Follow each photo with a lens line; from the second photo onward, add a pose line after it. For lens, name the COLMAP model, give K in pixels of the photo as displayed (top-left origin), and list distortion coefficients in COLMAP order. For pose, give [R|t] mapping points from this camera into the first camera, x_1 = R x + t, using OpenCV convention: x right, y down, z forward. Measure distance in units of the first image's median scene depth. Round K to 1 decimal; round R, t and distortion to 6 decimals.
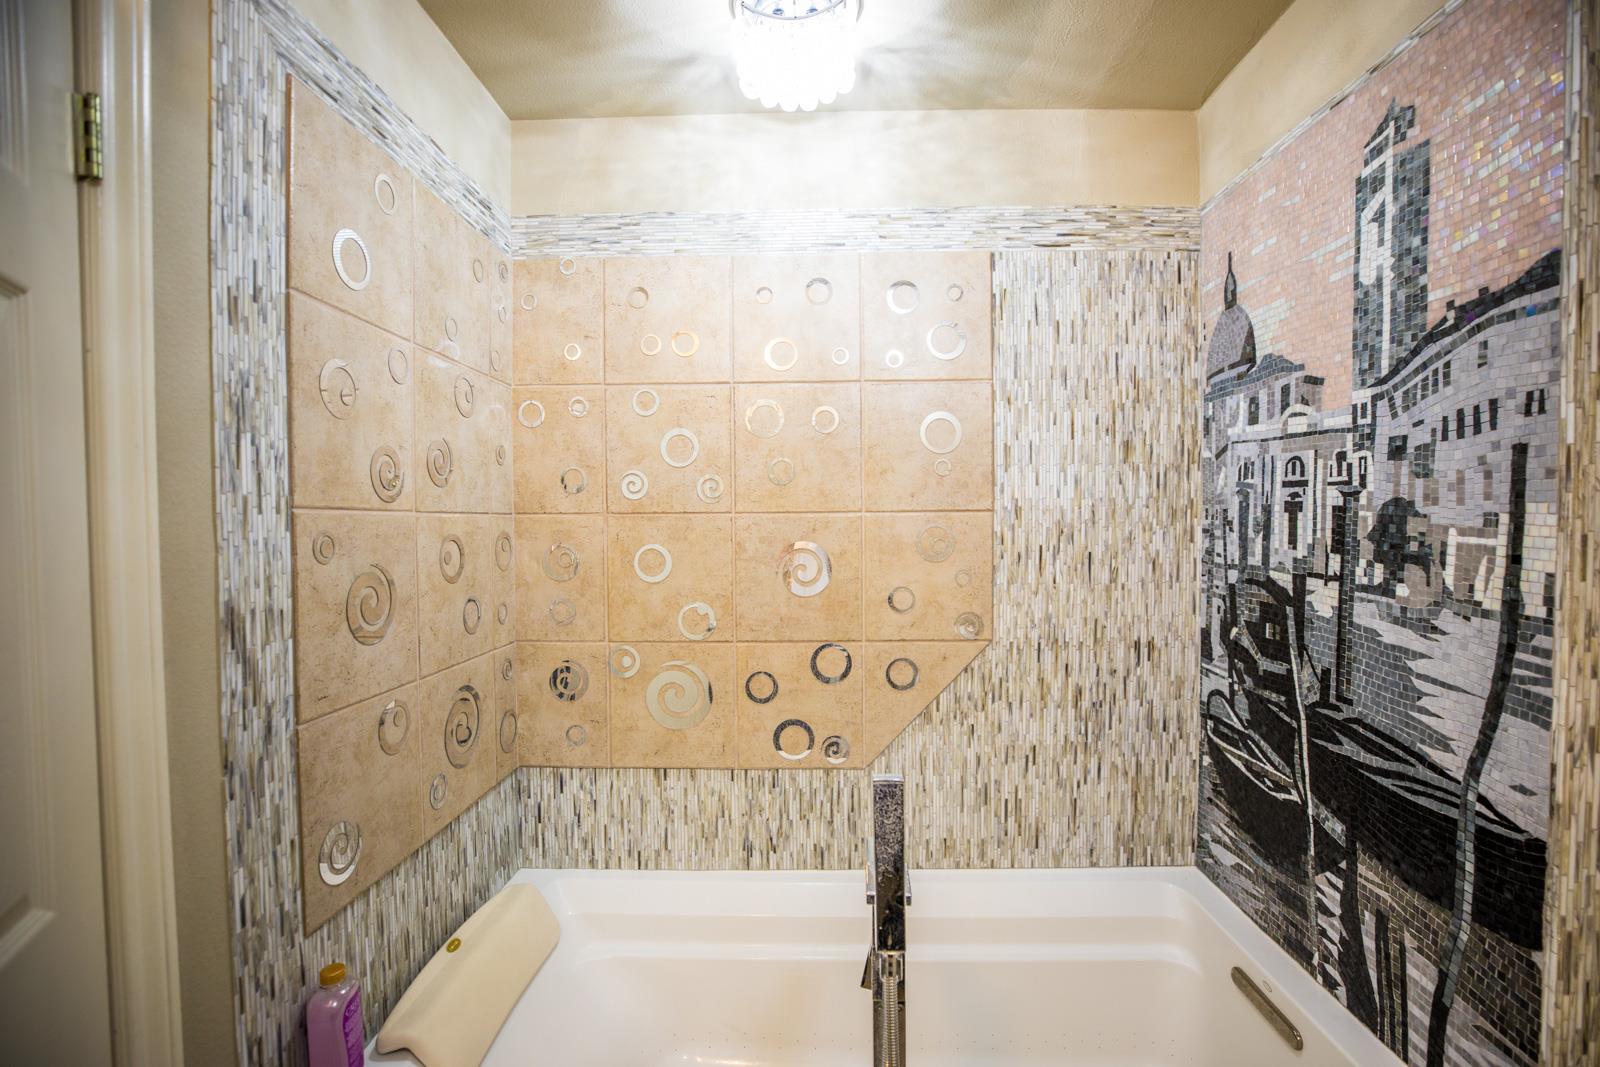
lens RADIAL K [[721.1, 0, 804.5], [0, 721.1, 539.1], [0, 0, 1]] dist [-0.044060, 0.011493]
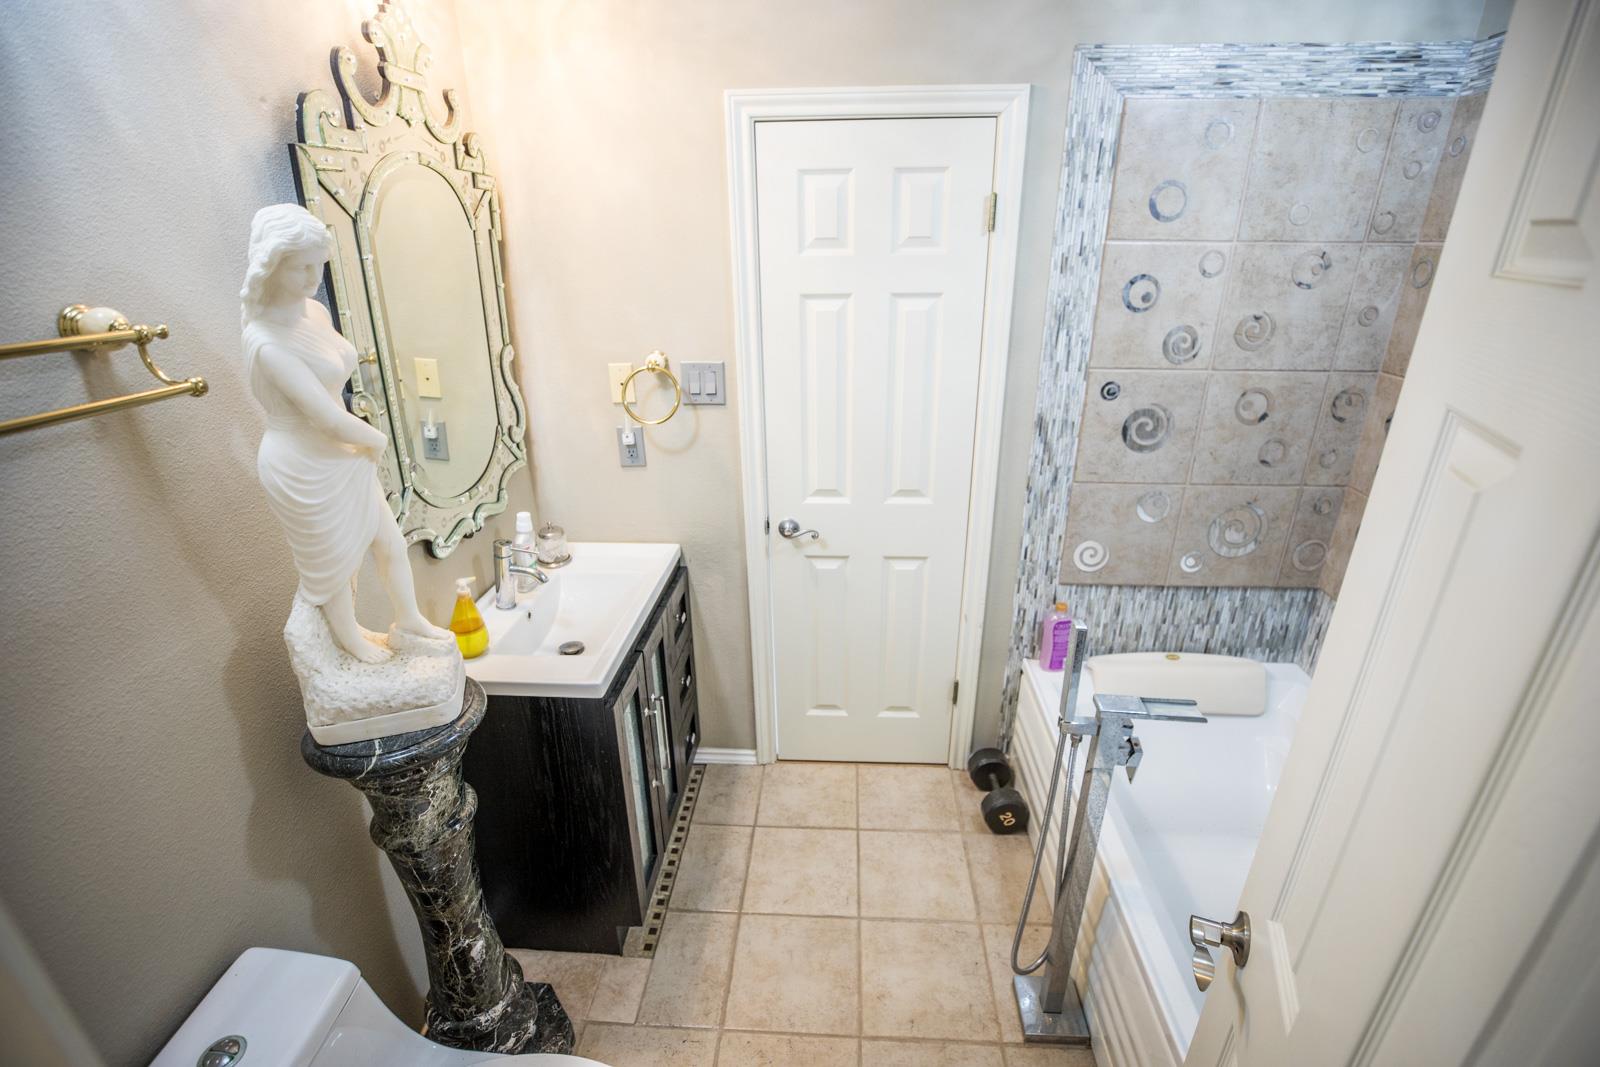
lens RADIAL K [[721.1, 0, 804.5], [0, 721.1, 539.1], [0, 0, 1]] dist [-0.044060, 0.011493]
pose [[-0.020284, 0.395622, -0.918189, 1.202996], [-0.017040, 0.918108, 0.395963, -0.370414], [0.999649, 0.023678, -0.011881, 0.305124]]
